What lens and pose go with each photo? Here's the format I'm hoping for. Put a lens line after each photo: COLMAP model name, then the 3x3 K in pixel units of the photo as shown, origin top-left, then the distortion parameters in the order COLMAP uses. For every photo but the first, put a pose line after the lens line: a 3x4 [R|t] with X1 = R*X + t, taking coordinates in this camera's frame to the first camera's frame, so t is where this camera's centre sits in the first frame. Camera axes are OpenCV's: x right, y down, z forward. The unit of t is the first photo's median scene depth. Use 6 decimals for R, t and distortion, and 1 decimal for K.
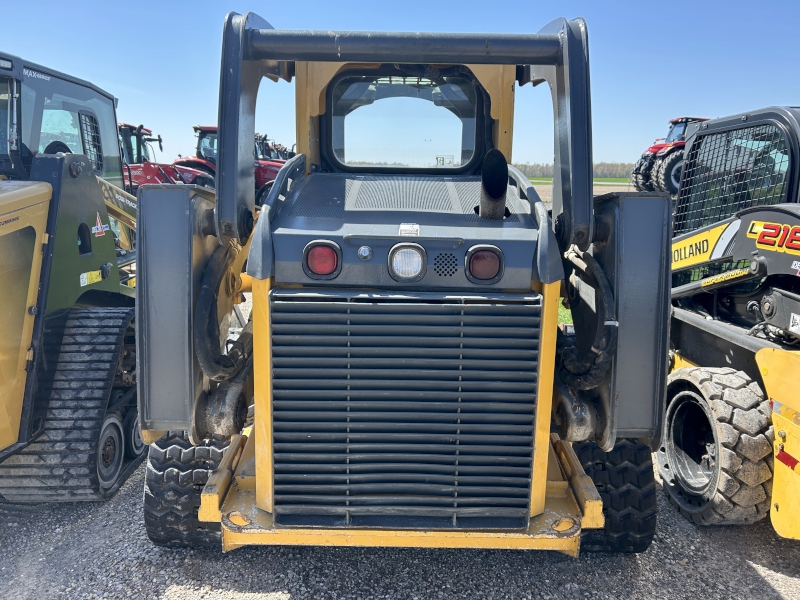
lens RADIAL K [[610.7, 0, 400.0], [0, 610.7, 300.0], [0, 0, 1]] dist [0.009555, 0.001838]
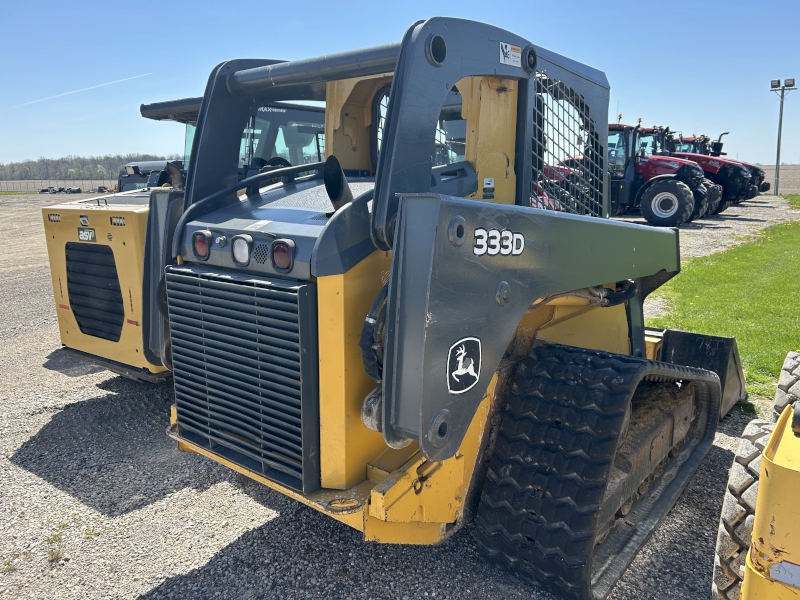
lens RADIAL K [[610.0, 0, 396.3], [0, 610.0, 304.9], [0, 0, 1]] dist [0.021892, -0.003007]
pose [[0.777598, 0.108280, -0.619369, 0.740570], [-0.100808, 0.993787, 0.047175, -0.029716], [0.620628, 0.025755, 0.783682, 0.158327]]
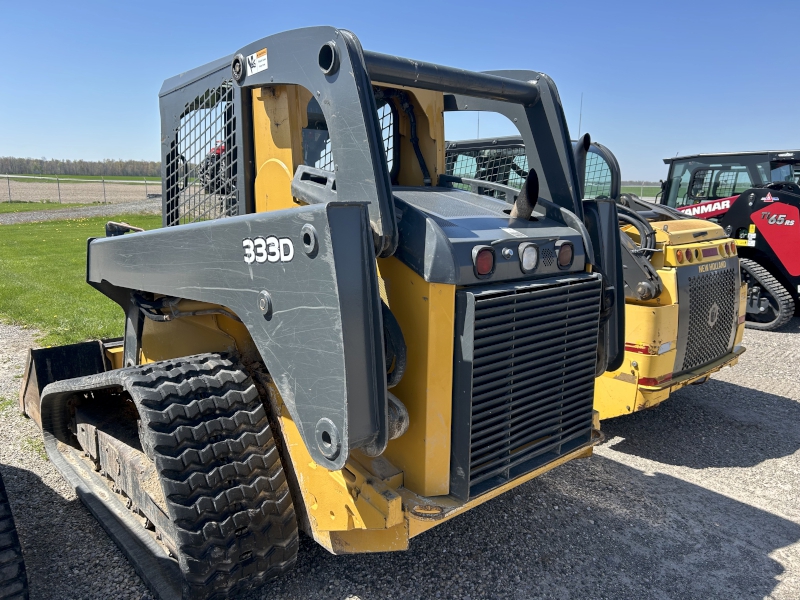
lens RADIAL K [[610.0, 0, 396.3], [0, 610.0, 304.9], [0, 0, 1]] dist [0.021892, -0.003007]
pose [[0.744718, -0.127758, 0.655036, -0.734491], [0.121231, 0.991073, 0.055470, -0.048488], [-0.656276, 0.038101, 0.753559, 0.166473]]
